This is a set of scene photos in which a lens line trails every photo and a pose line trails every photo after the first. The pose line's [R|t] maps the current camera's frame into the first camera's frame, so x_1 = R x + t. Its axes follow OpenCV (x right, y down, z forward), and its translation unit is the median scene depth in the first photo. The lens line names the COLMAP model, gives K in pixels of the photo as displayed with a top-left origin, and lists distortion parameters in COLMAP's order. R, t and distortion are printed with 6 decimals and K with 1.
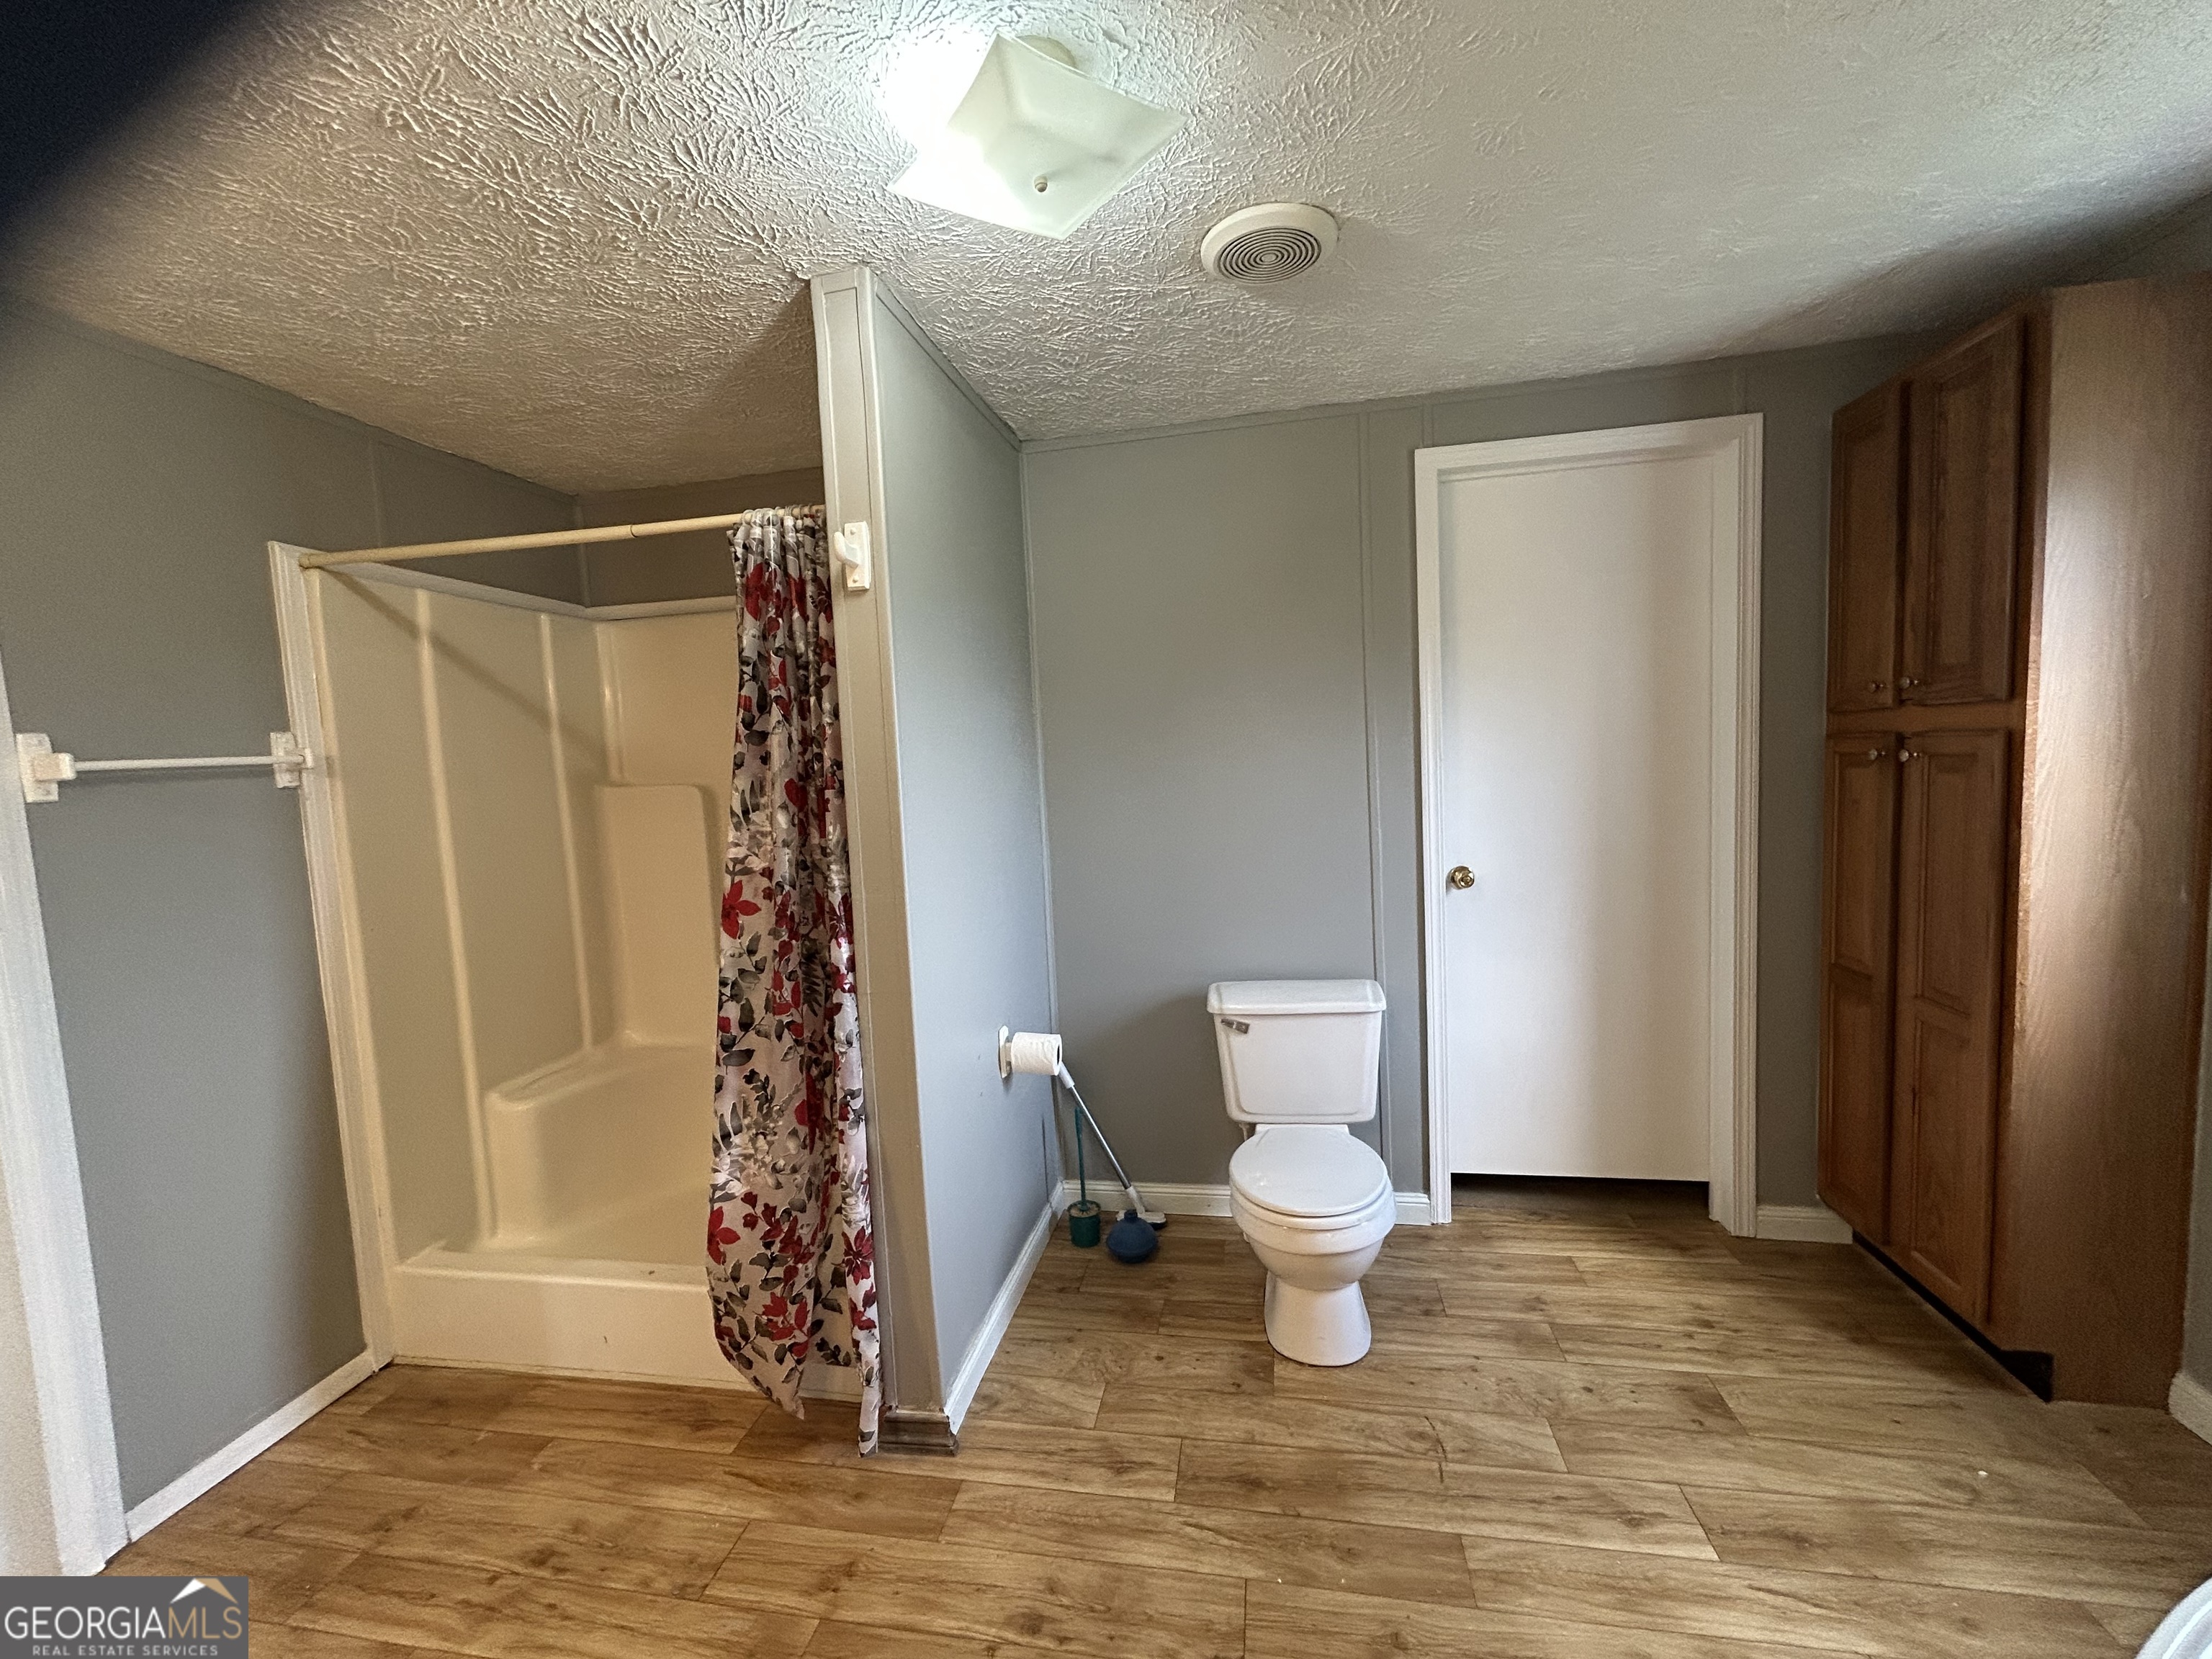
lens RADIAL K [[887.2, 0, 1110.0], [0, 887.2, 824.6], [0, 0, 1]] dist [0.000515, 0.000061]
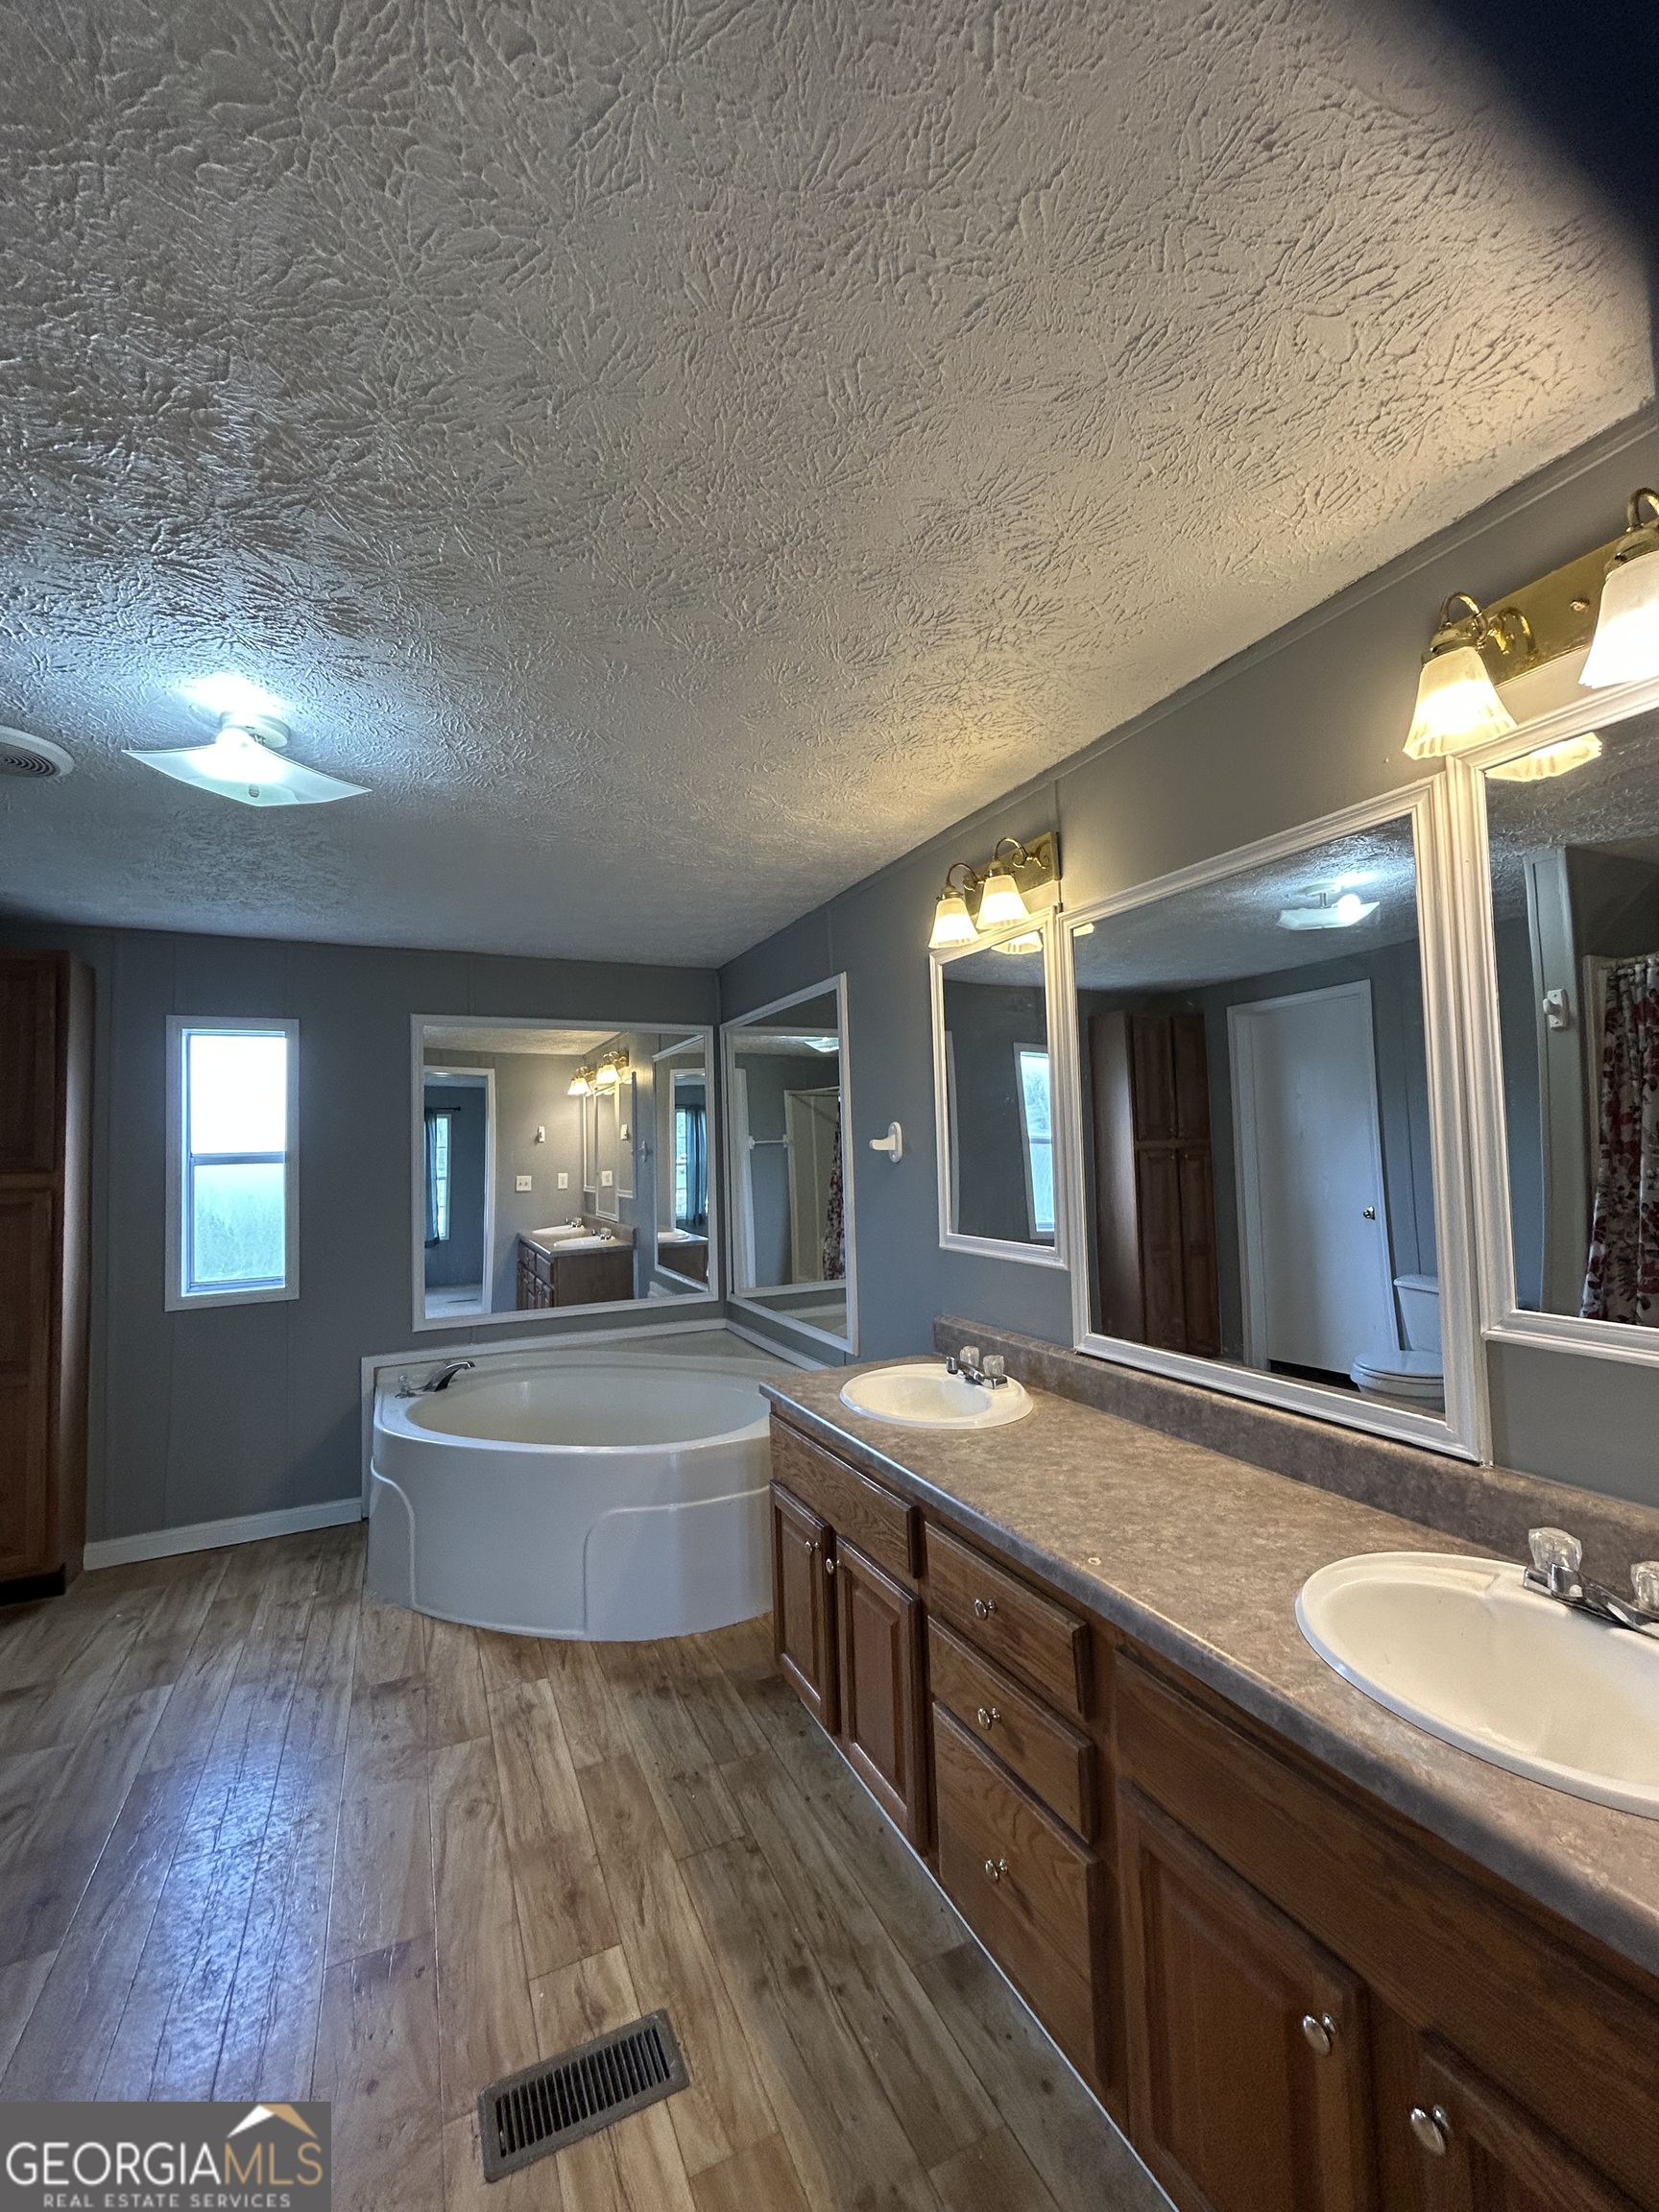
lens RADIAL K [[887.2, 0, 828.0], [0, 887.2, 1105.2], [0, 0, 1]] dist [0.000515, 0.000061]
pose [[-0.585281, 0.102955, 0.804268, -1.406472], [0.119083, 0.992065, -0.040336, -0.022469], [-0.802038, 0.072167, -0.592897, 0.896725]]
